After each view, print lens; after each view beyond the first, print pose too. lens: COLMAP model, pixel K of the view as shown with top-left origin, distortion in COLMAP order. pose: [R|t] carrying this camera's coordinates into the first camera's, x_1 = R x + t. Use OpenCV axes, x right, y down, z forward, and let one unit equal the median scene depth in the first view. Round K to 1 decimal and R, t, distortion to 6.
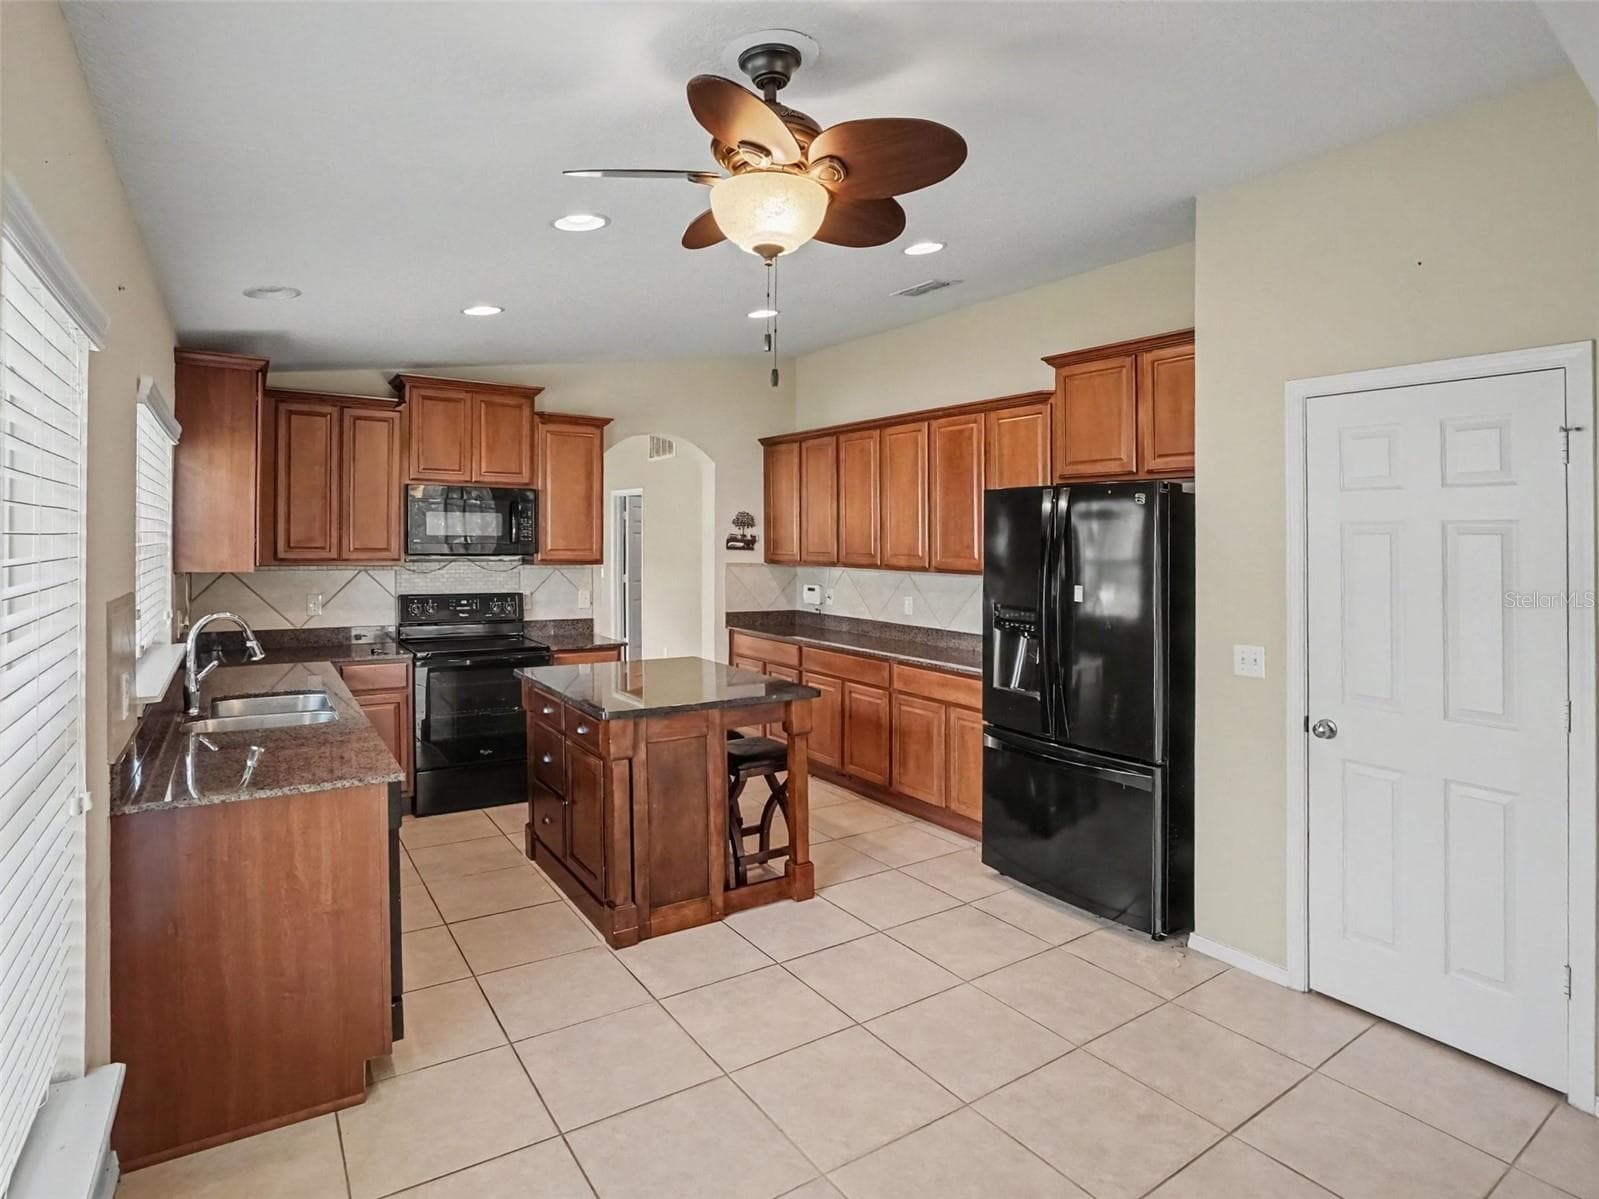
lens RADIAL K [[864.3, 0, 794.3], [0, 864.3, 556.0], [0, 0, 1]] dist [-0.048255, -0.000323]
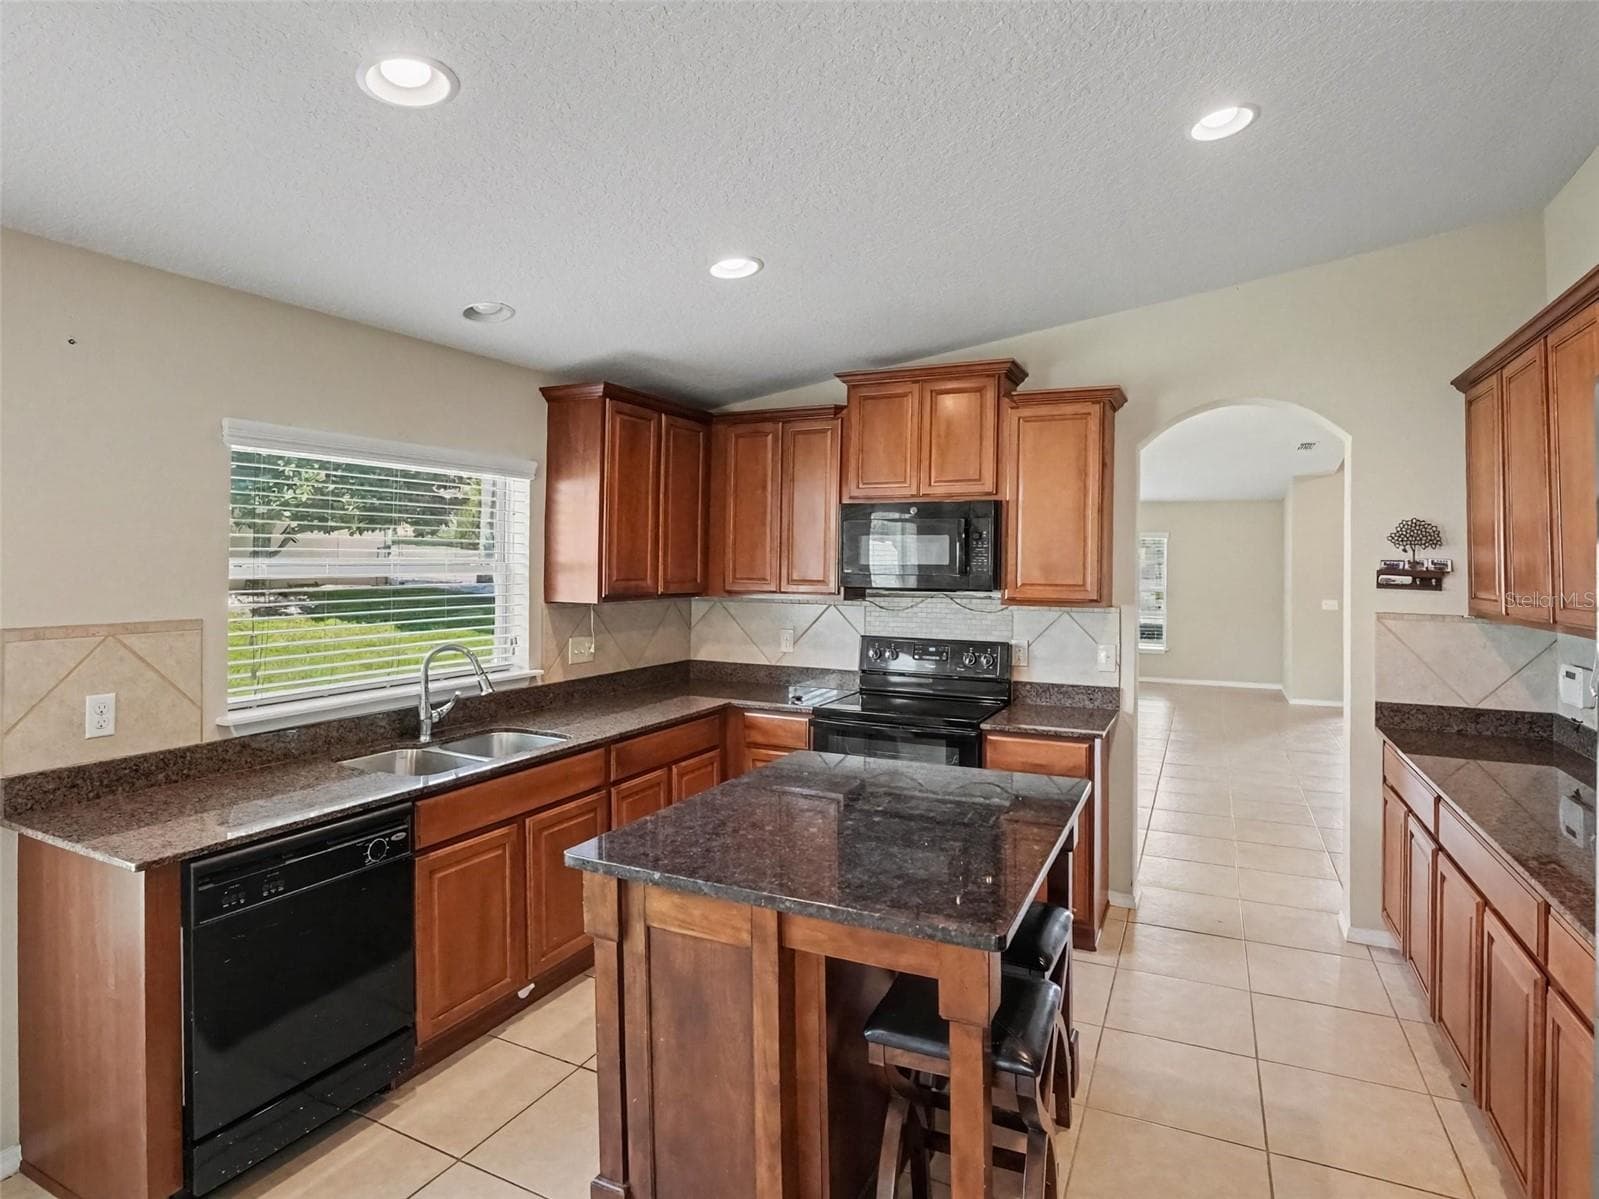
lens RADIAL K [[864.3, 0, 794.3], [0, 864.3, 556.0], [0, 0, 1]] dist [-0.048255, -0.000323]
pose [[0.520354, -0.012494, -0.853859, 0.216102], [-0.016964, 0.999544, -0.024964, -0.009490], [0.853782, 0.027475, 0.519905, 0.458464]]
